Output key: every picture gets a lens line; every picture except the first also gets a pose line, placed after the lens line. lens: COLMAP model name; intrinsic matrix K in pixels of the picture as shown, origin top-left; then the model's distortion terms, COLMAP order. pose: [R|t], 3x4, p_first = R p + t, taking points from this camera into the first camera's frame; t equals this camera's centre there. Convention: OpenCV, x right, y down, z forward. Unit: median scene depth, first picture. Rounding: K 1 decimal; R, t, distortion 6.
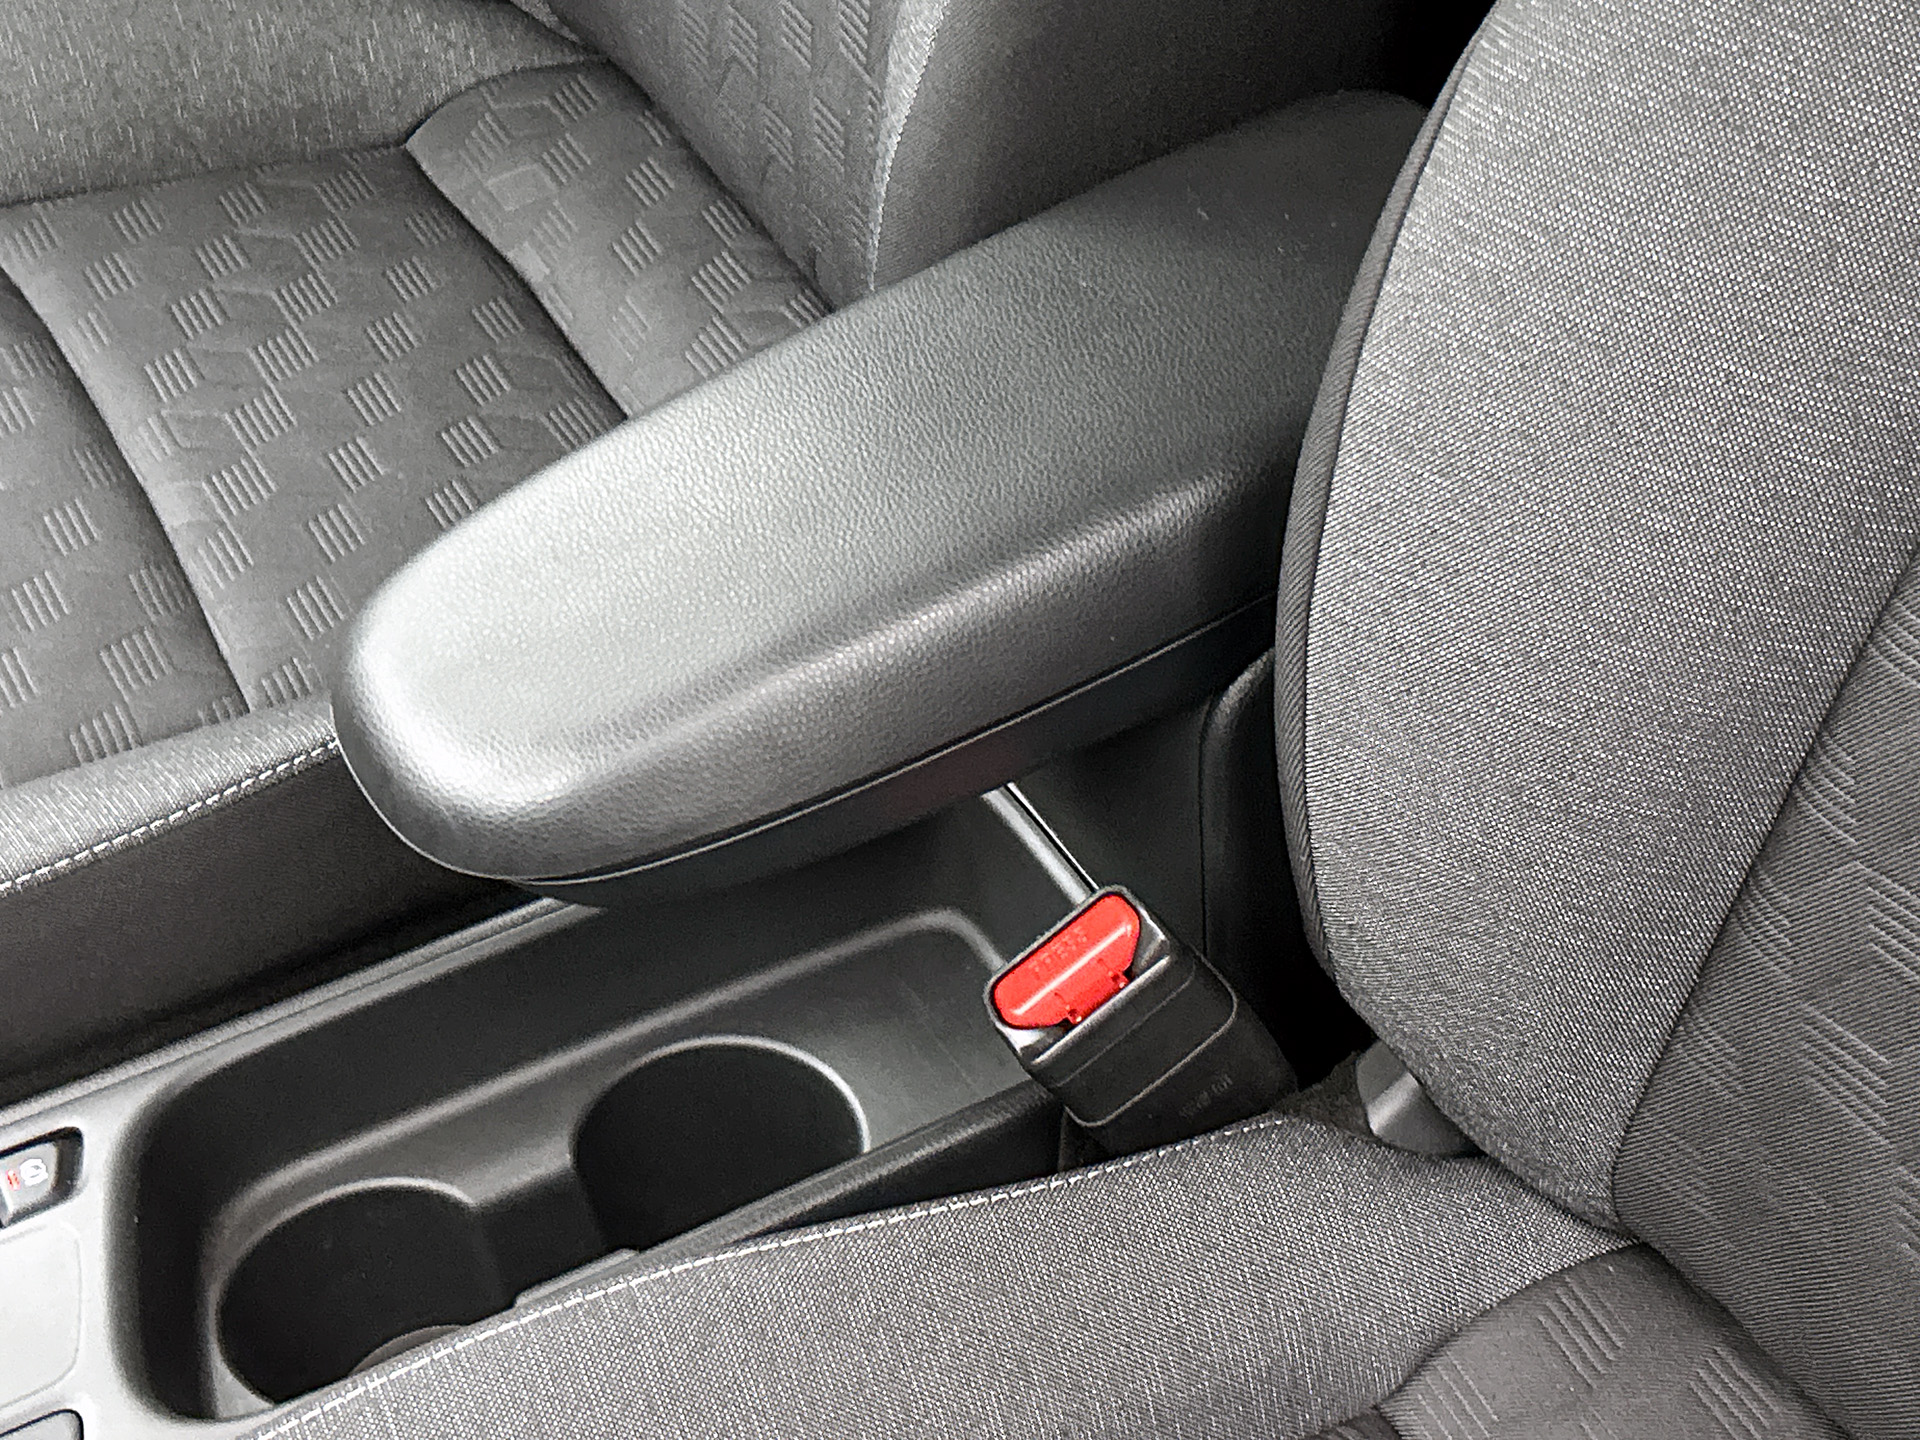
lens RADIAL K [[3103.4, 0, 945.7], [0, 3103.4, 727.8], [0, 0, 1]] dist [0.114983, 0.000000]
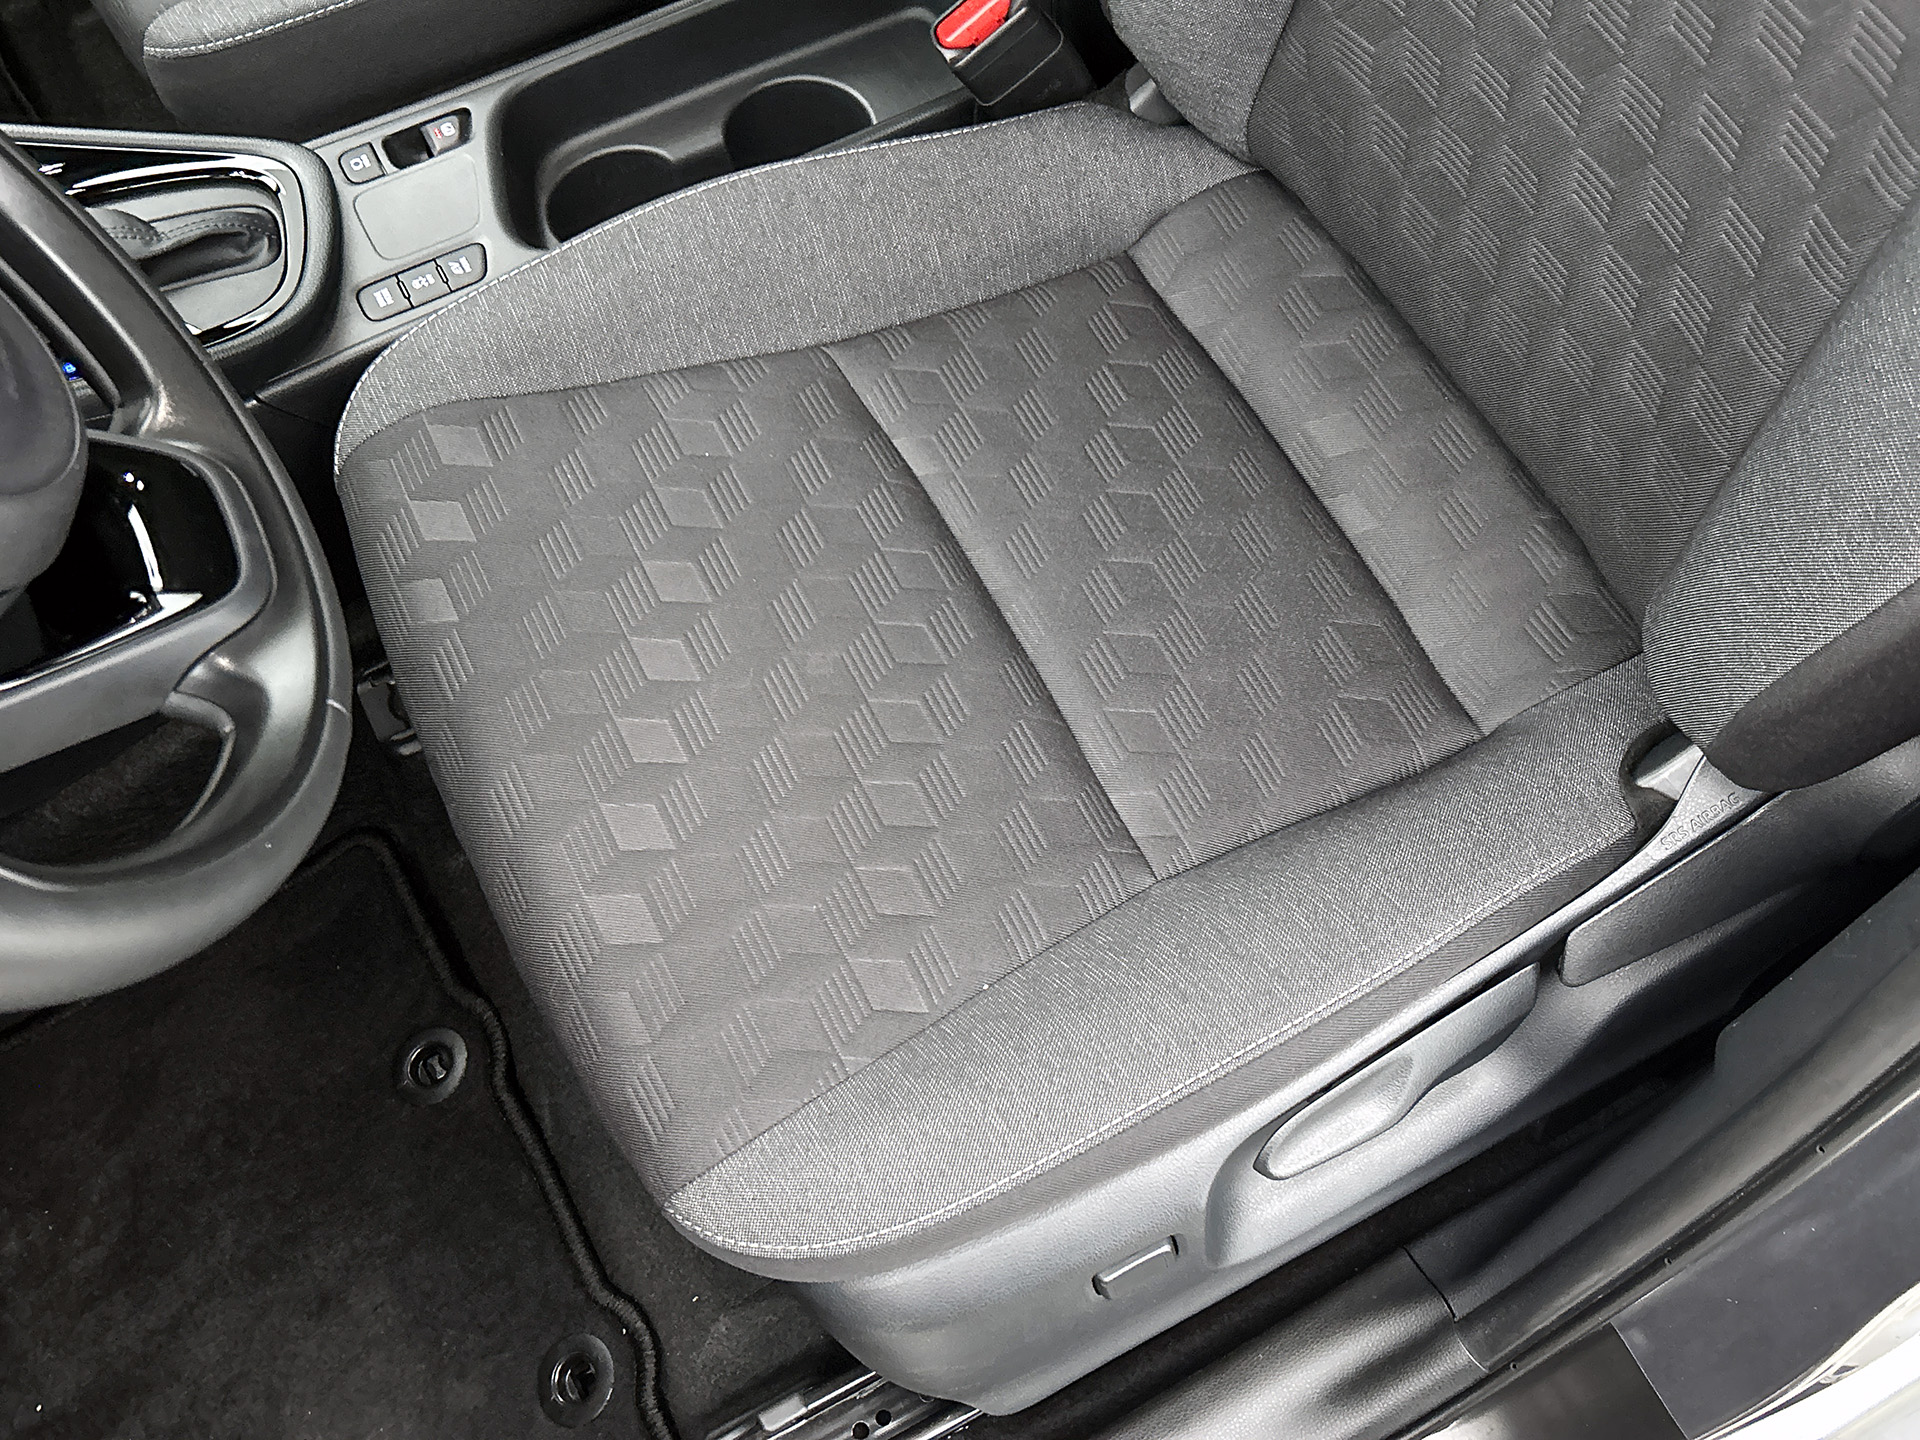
lens RADIAL K [[1914.4, 0, 971.9], [0, 1914.4, 710.5], [0, 0, 1]] dist [0.036002, 0.000000]
pose [[0.999960, 0.008918, 0.000848, 0.039851], [-0.008686, 0.942085, 0.335262, 0.081536], [0.002191, -0.335256, 0.942125, -0.261674]]
